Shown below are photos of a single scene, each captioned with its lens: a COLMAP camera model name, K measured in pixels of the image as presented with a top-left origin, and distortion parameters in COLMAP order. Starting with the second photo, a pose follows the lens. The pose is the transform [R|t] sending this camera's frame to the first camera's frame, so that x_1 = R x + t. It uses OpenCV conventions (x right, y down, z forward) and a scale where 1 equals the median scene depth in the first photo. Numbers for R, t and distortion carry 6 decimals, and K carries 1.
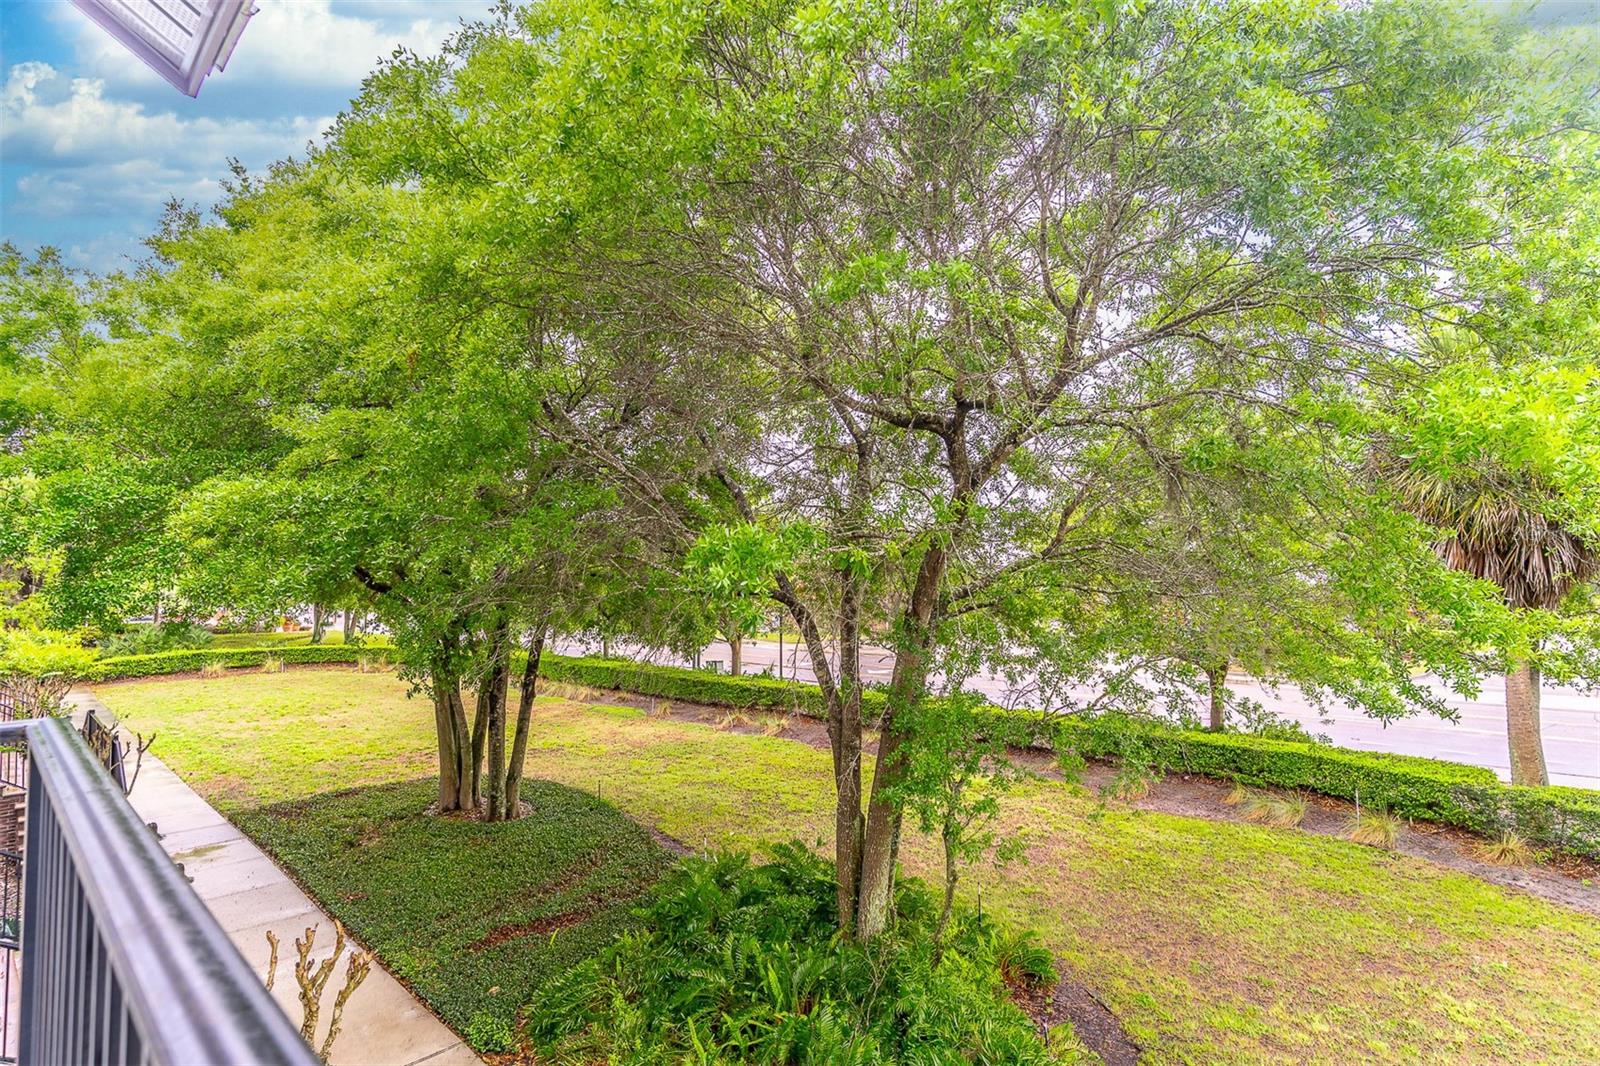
lens RADIAL K [[718.0, 0, 852.8], [0, 718.0, 483.6], [0, 0, 1]] dist [-0.015730, 0.018708]
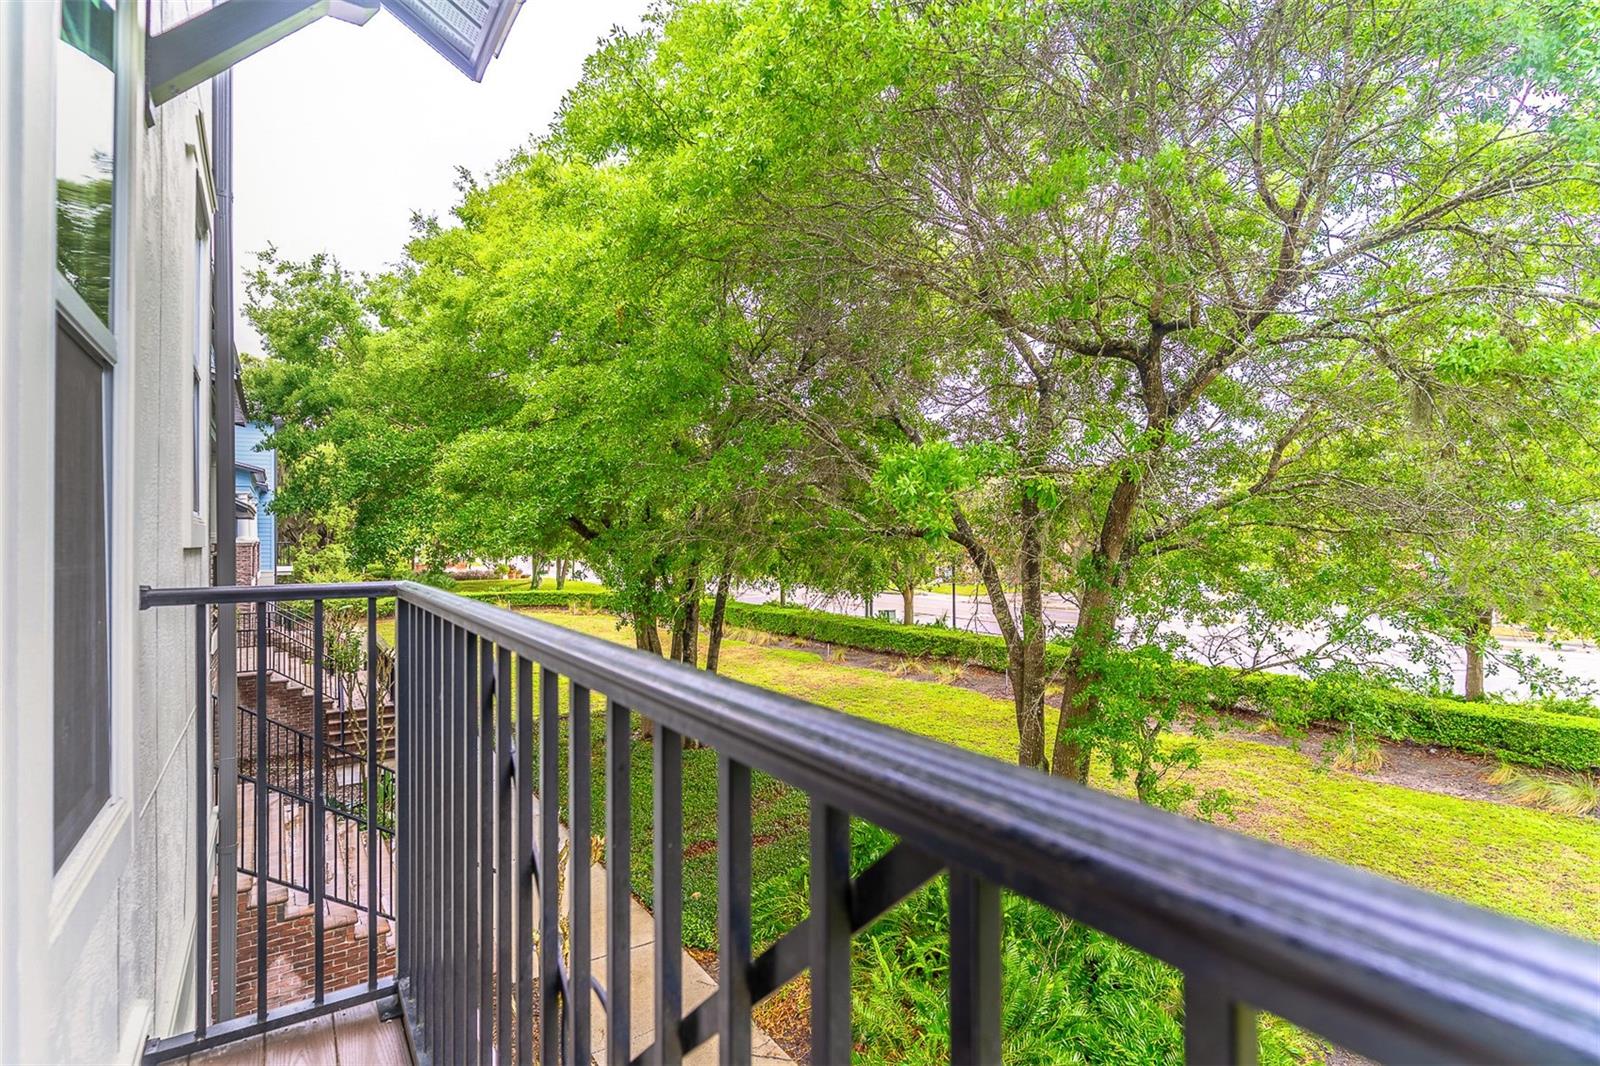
lens RADIAL K [[769.4, 0, 795.6], [0, 769.4, 535.0], [0, 0, 1]] dist [0.004389, 0.000874]
pose [[0.972590, -0.006329, -0.232439, -0.072579], [0.012952, 0.999552, 0.026975, 0.122505], [0.232164, -0.029246, 0.972237, -0.092468]]
